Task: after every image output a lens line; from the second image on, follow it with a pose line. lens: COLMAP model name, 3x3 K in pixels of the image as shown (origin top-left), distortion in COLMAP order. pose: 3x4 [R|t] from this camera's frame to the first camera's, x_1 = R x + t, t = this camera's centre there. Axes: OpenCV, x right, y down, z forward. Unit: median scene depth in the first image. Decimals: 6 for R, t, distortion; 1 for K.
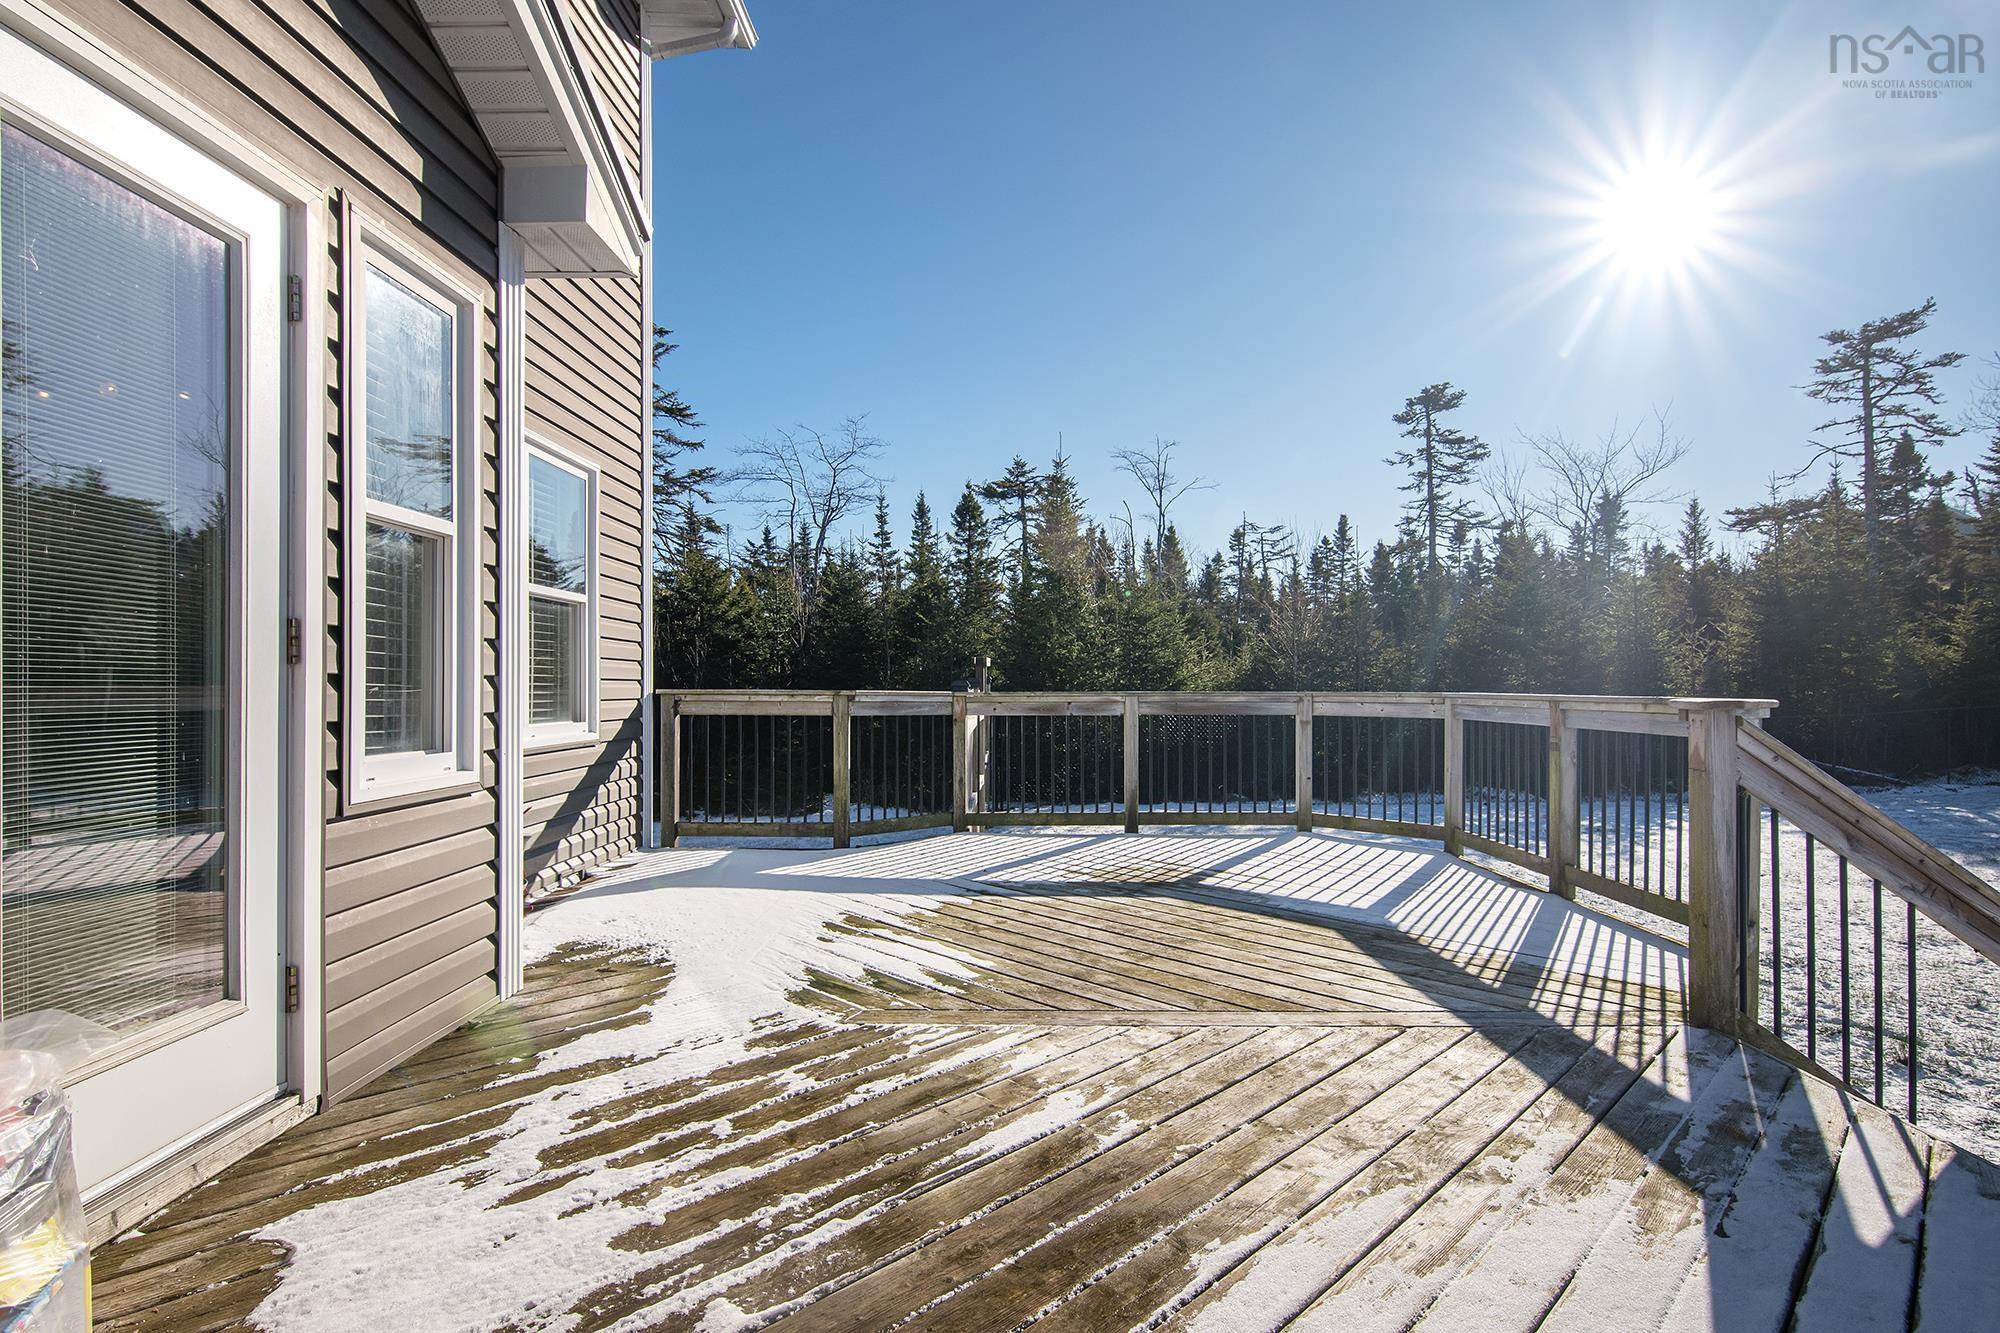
lens RADIAL K [[966.6, 0, 1013.9], [0, 966.6, 661.2], [0, 0, 1]] dist [-0.001101, 0.000895]
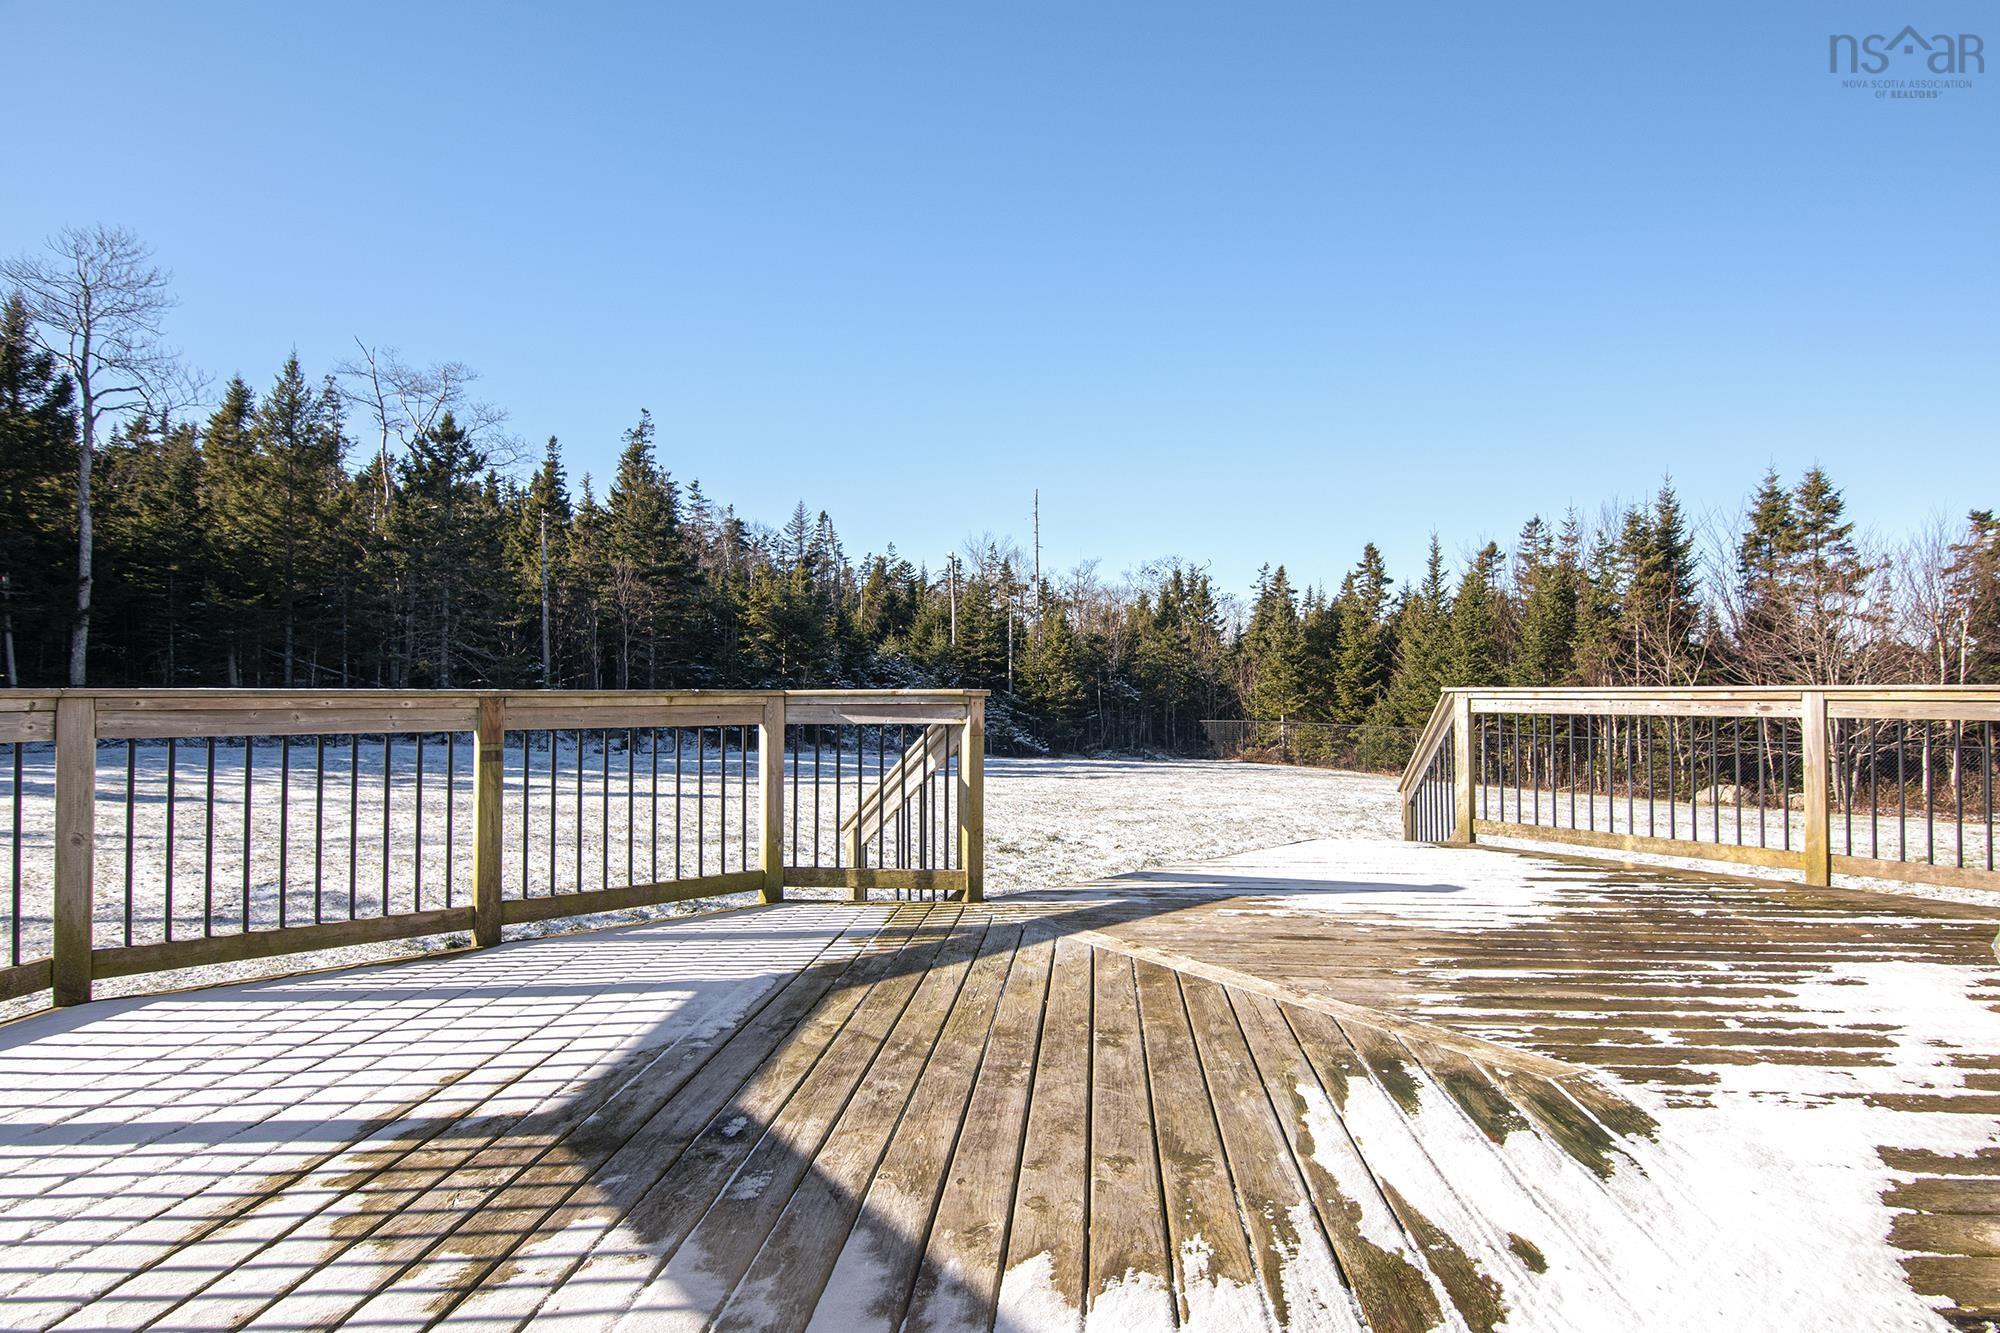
lens RADIAL K [[966.6, 0, 1013.9], [0, 966.6, 661.2], [0, 0, 1]] dist [-0.001101, 0.000895]
pose [[-0.643251, 0.008961, 0.765603, -0.463247], [-0.026933, 0.999048, -0.034322, 0.040976], [-0.765181, -0.042697, -0.642397, 1.773401]]
